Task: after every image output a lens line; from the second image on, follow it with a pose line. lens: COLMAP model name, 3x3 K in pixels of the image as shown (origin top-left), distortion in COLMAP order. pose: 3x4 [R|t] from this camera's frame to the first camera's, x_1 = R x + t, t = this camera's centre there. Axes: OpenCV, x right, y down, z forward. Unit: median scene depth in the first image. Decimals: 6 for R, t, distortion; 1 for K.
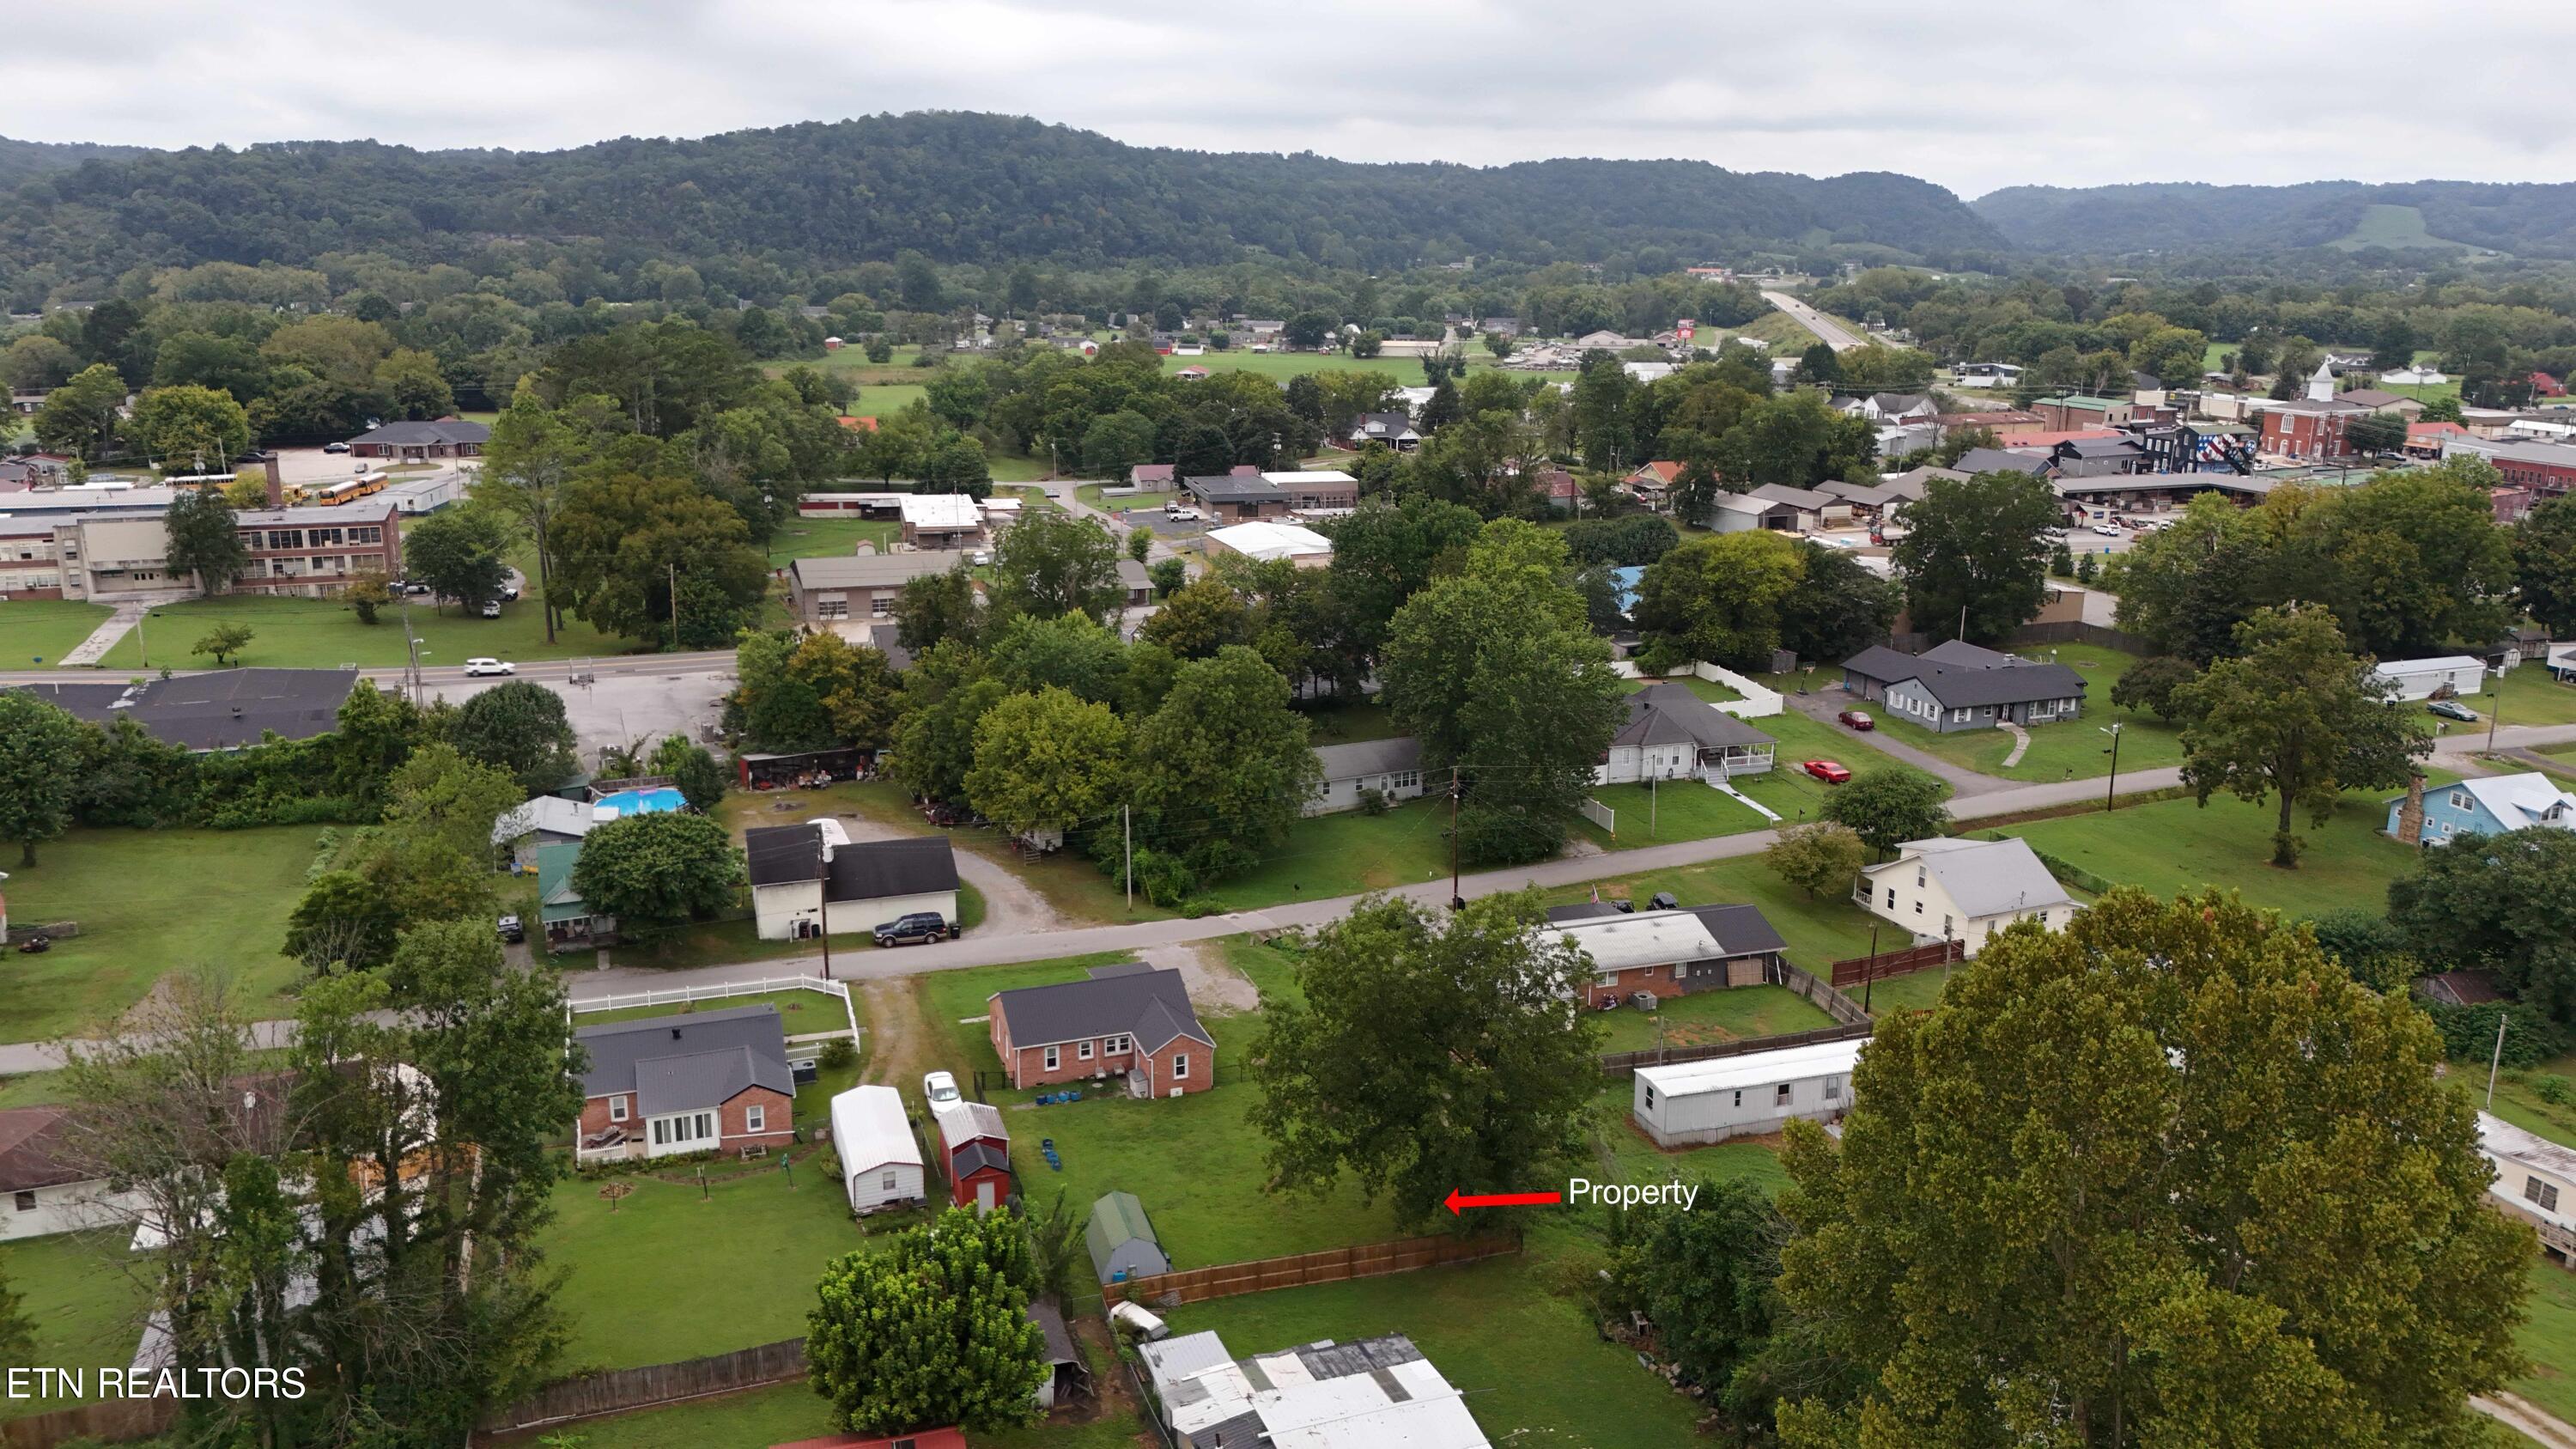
lens RADIAL K [[1869.8, 0, 1289.7], [0, 1869.8, 738.3], [0, 0, 1]] dist [0.074661, -0.081920]
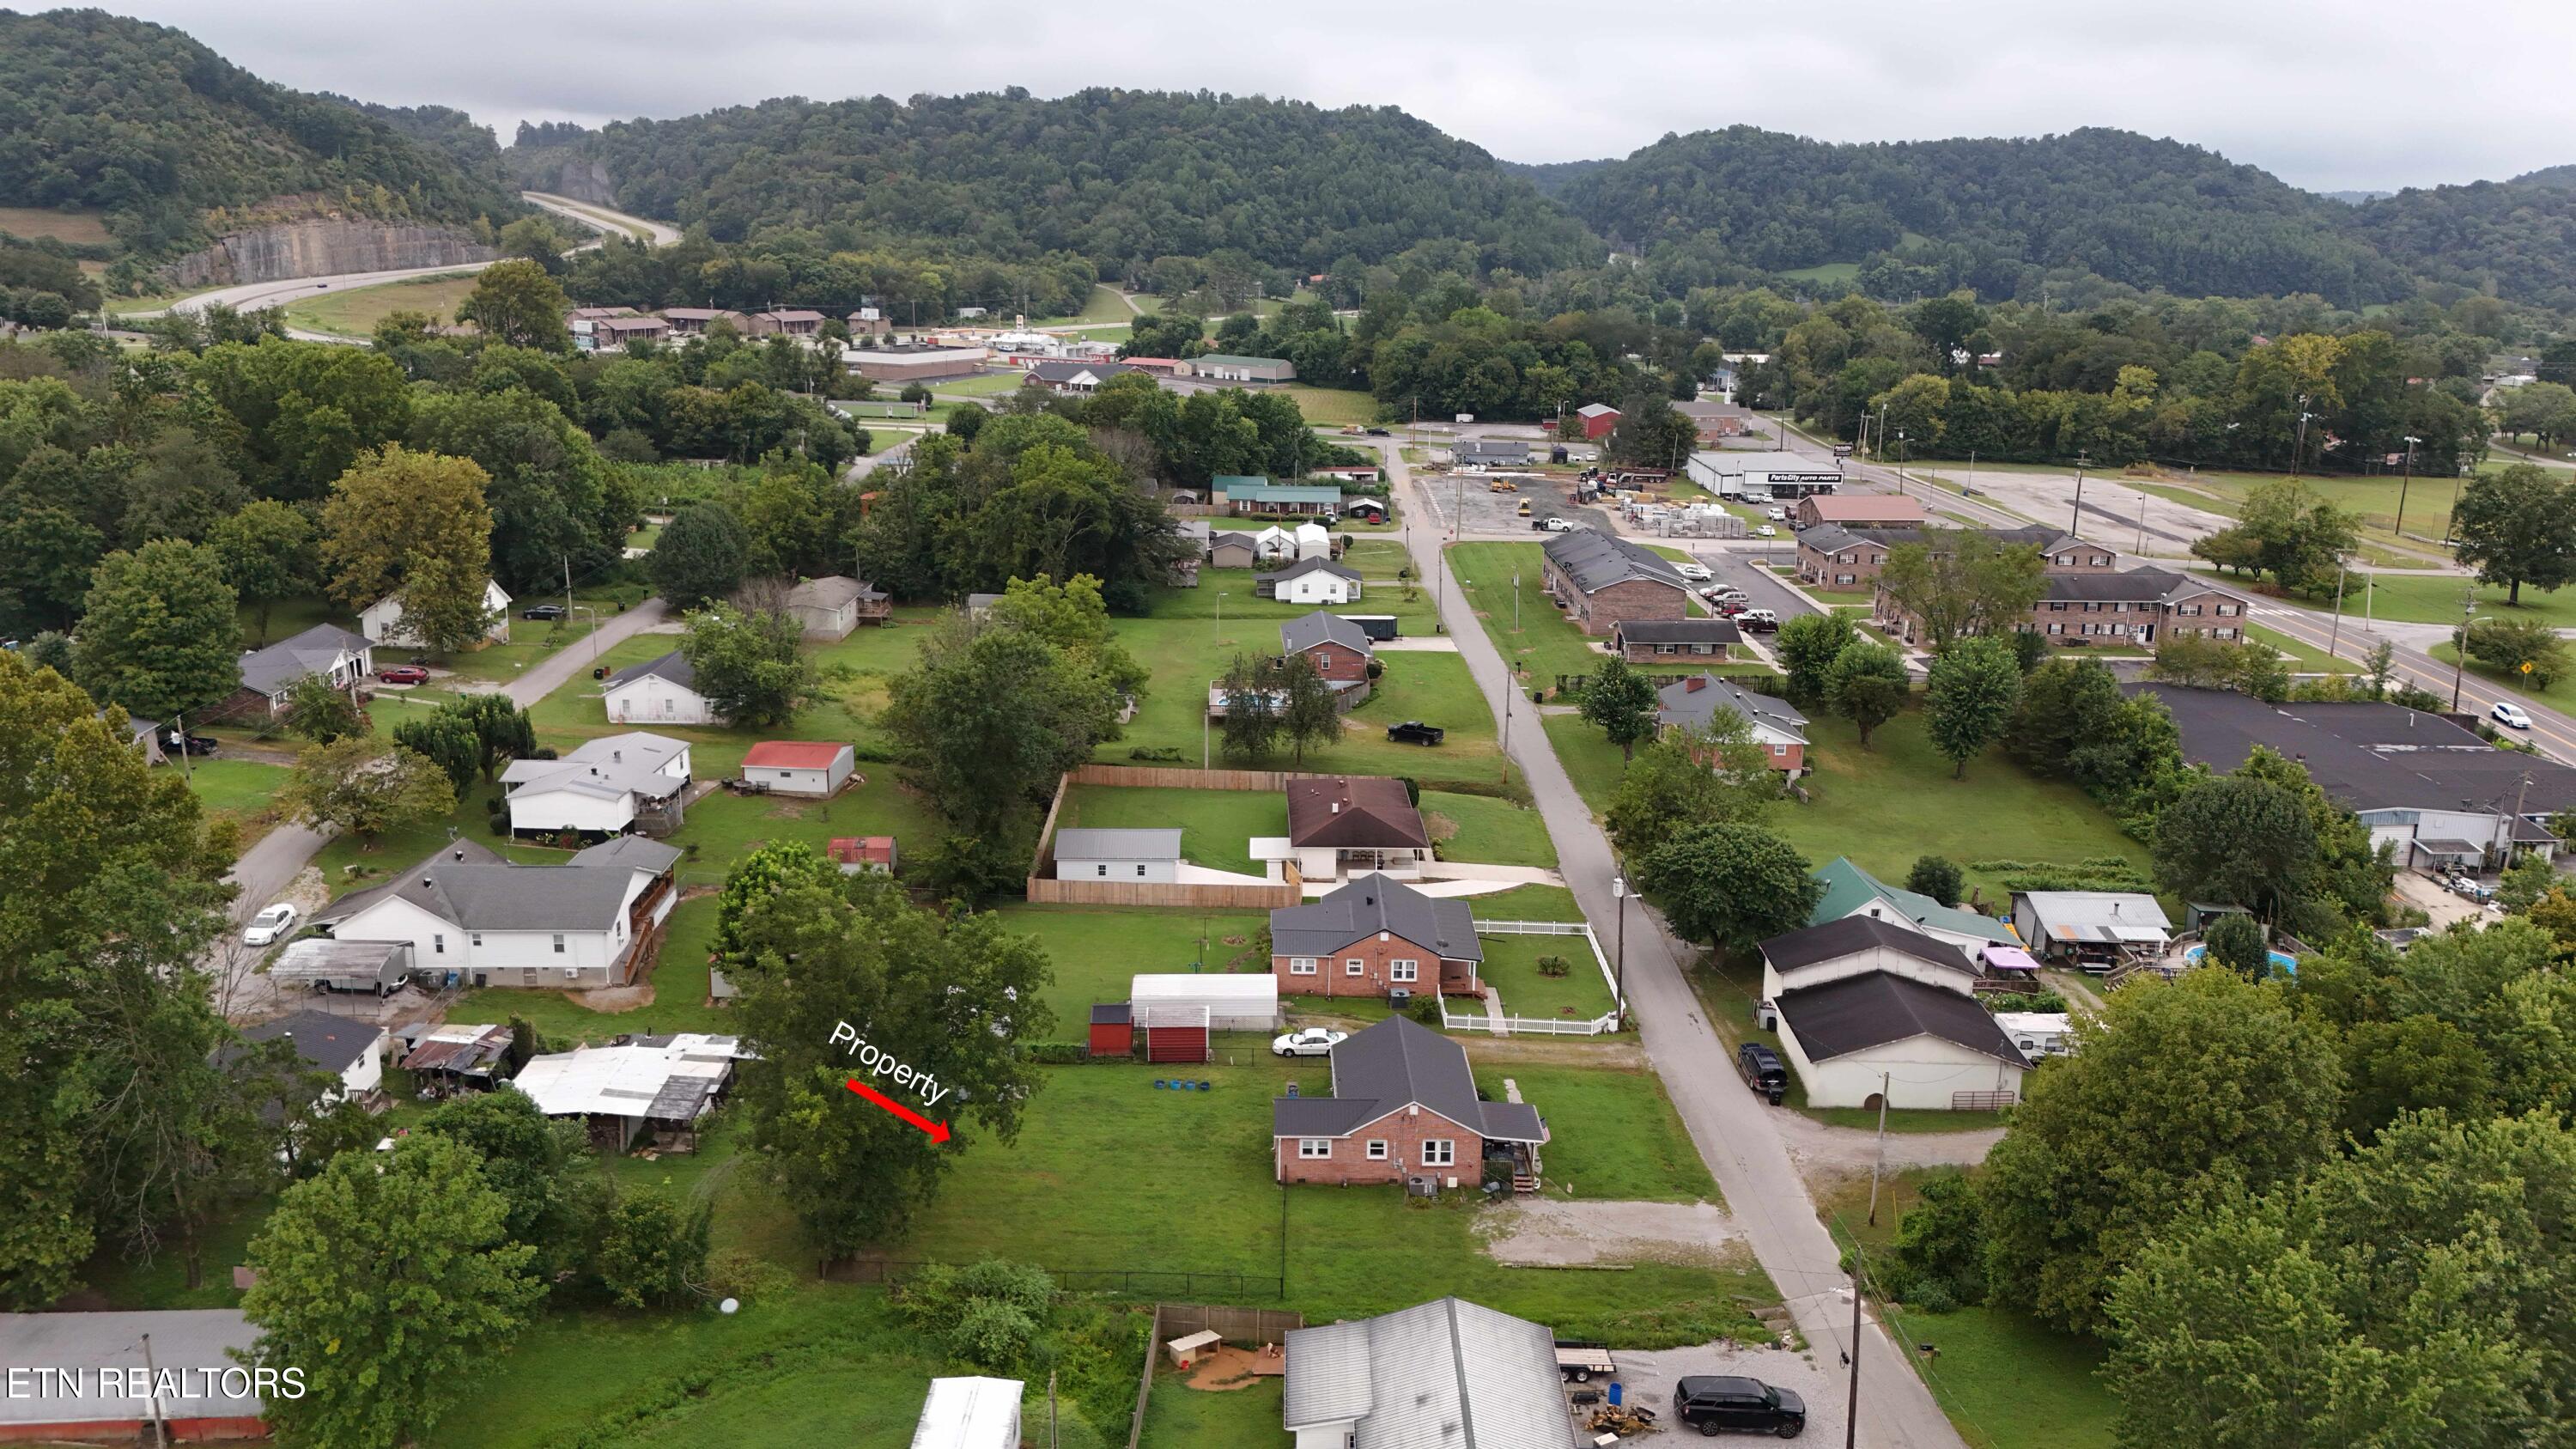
lens RADIAL K [[1869.8, 0, 1282.8], [0, 1869.8, 727.9], [0, 0, 1]] dist [0.074661, -0.081920]
pose [[-0.330746, 0.233961, -0.914259, 0.341040], [-0.261870, 0.907985, 0.327091, -0.142937], [0.906659, 0.347601, -0.239045, 0.534135]]
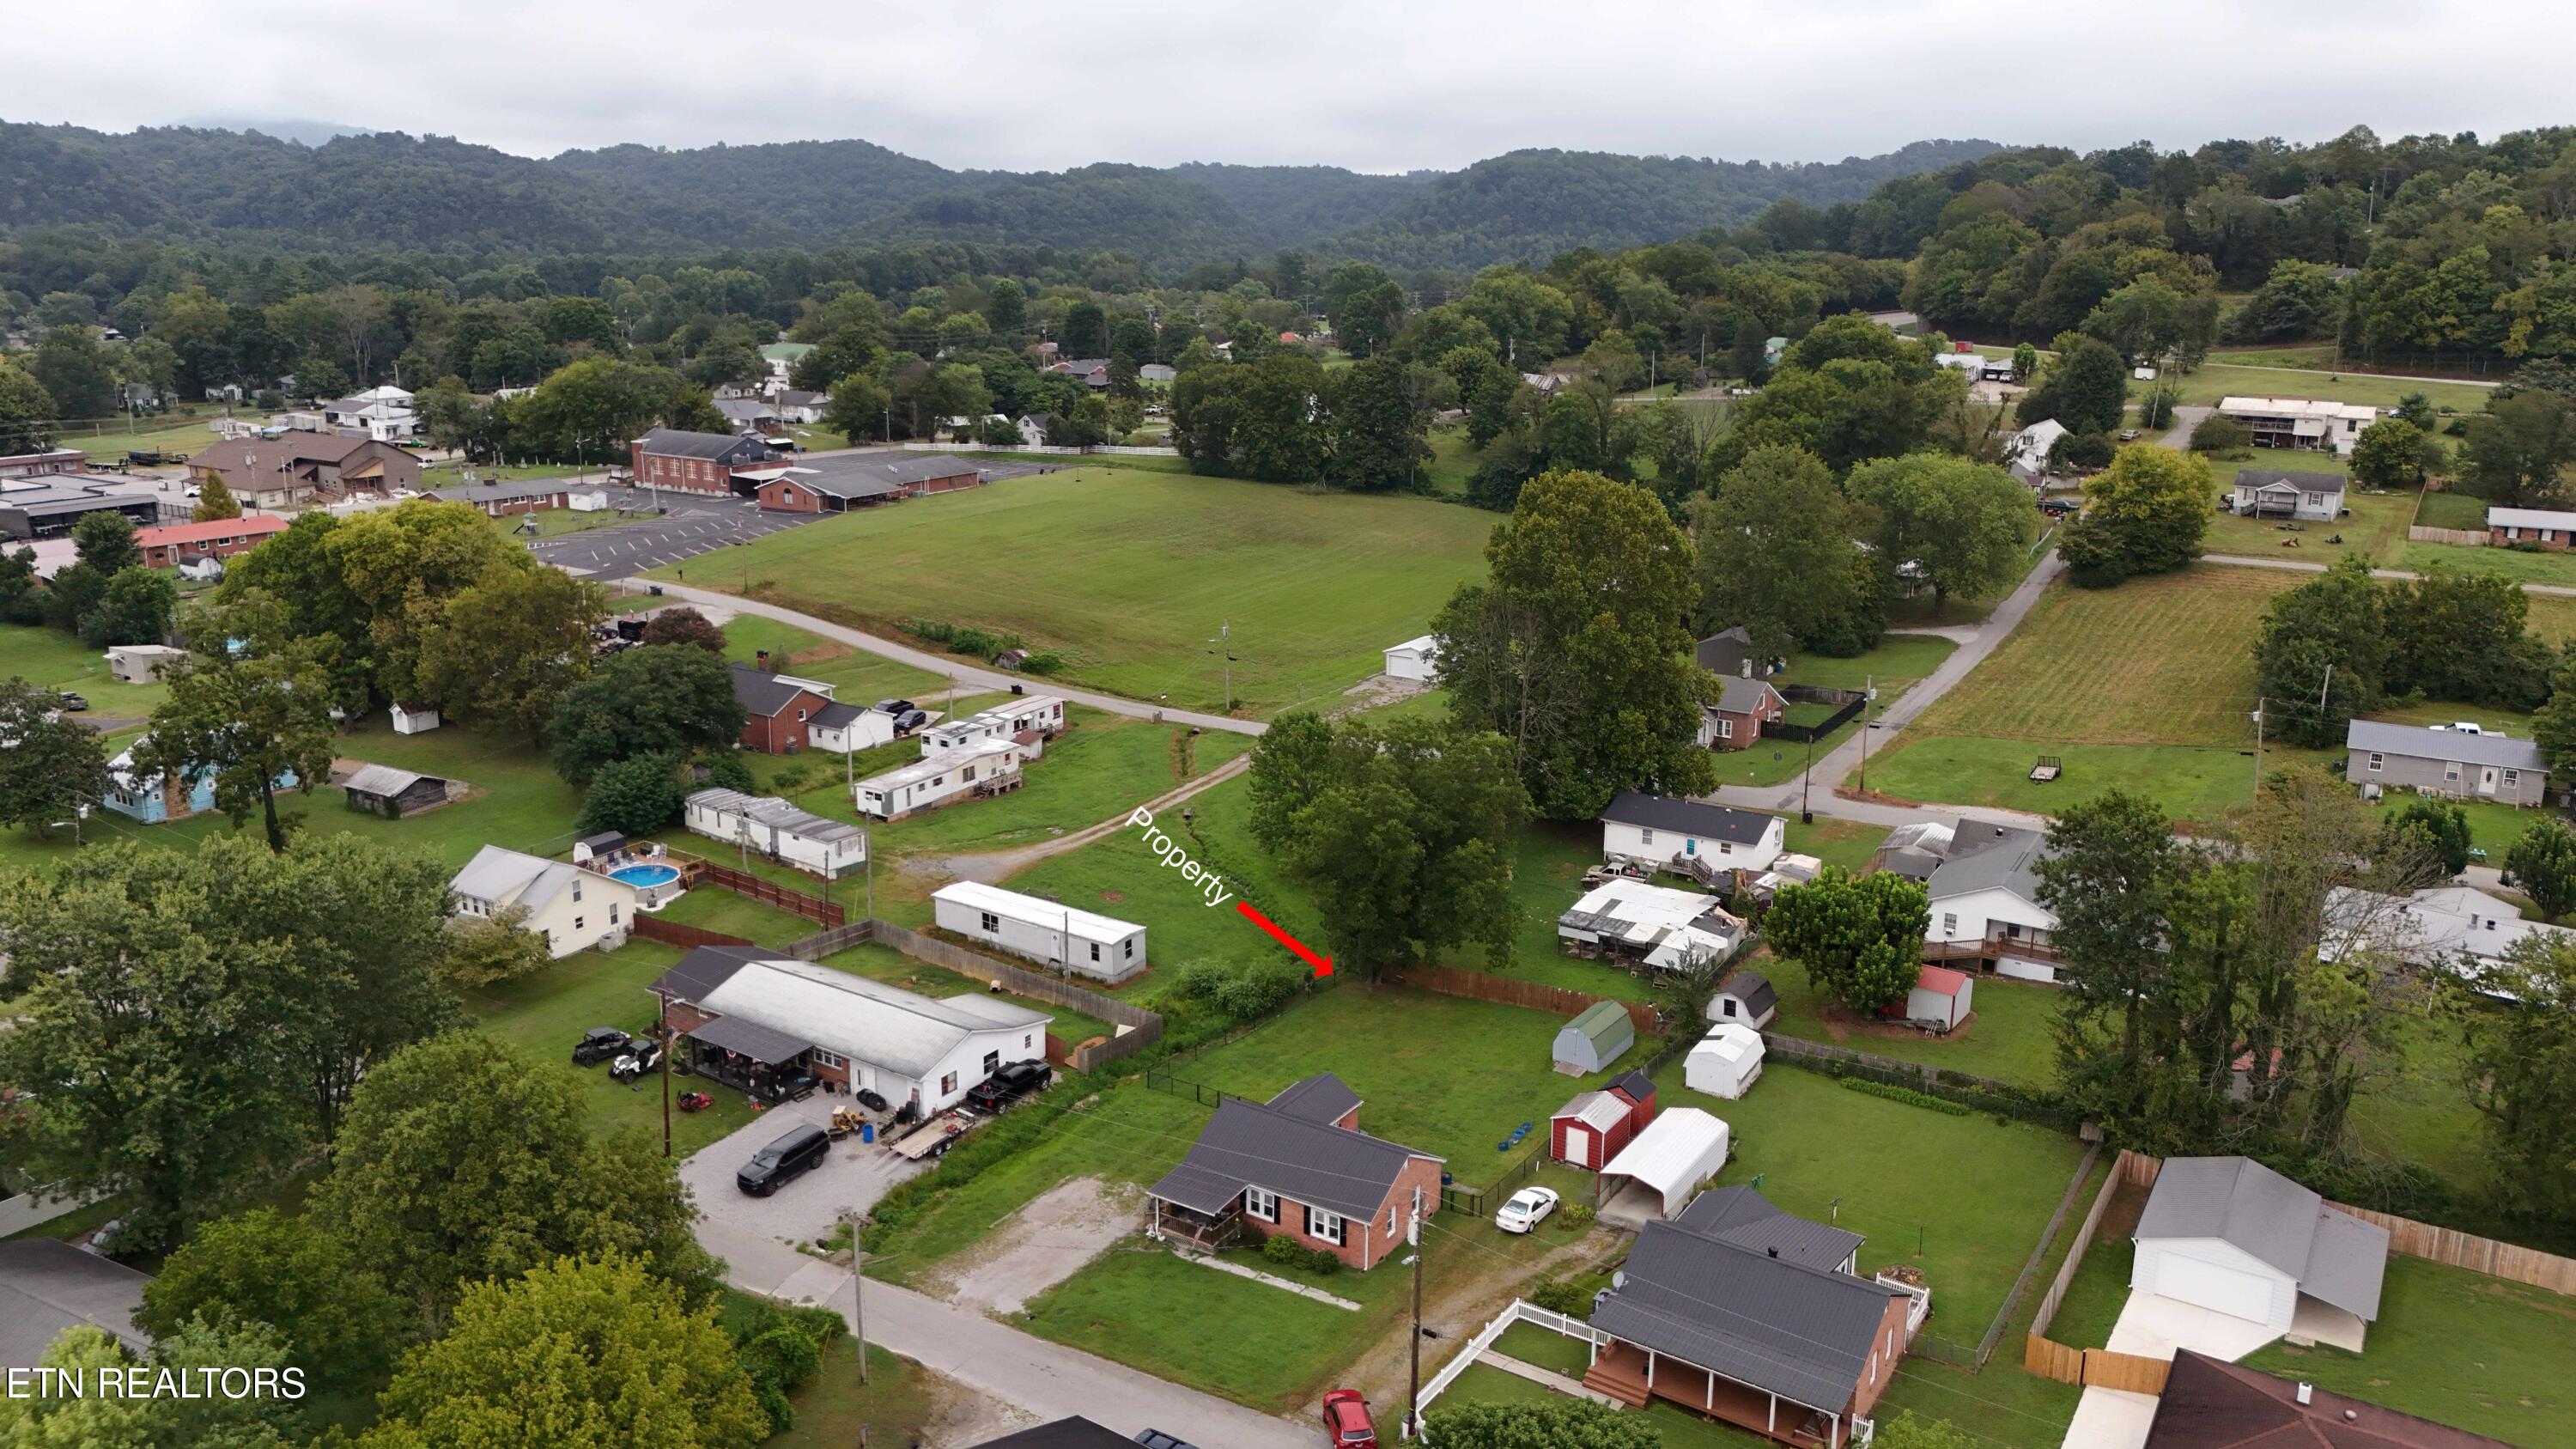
lens RADIAL K [[1869.8, 0, 1282.1], [0, 1869.8, 710.6], [0, 0, 1]] dist [0.074661, -0.081920]
pose [[-0.599709, -0.212394, 0.771517, -0.341770], [0.198234, 0.894650, 0.400381, -0.182657], [-0.775276, 0.393053, -0.494425, 0.653290]]
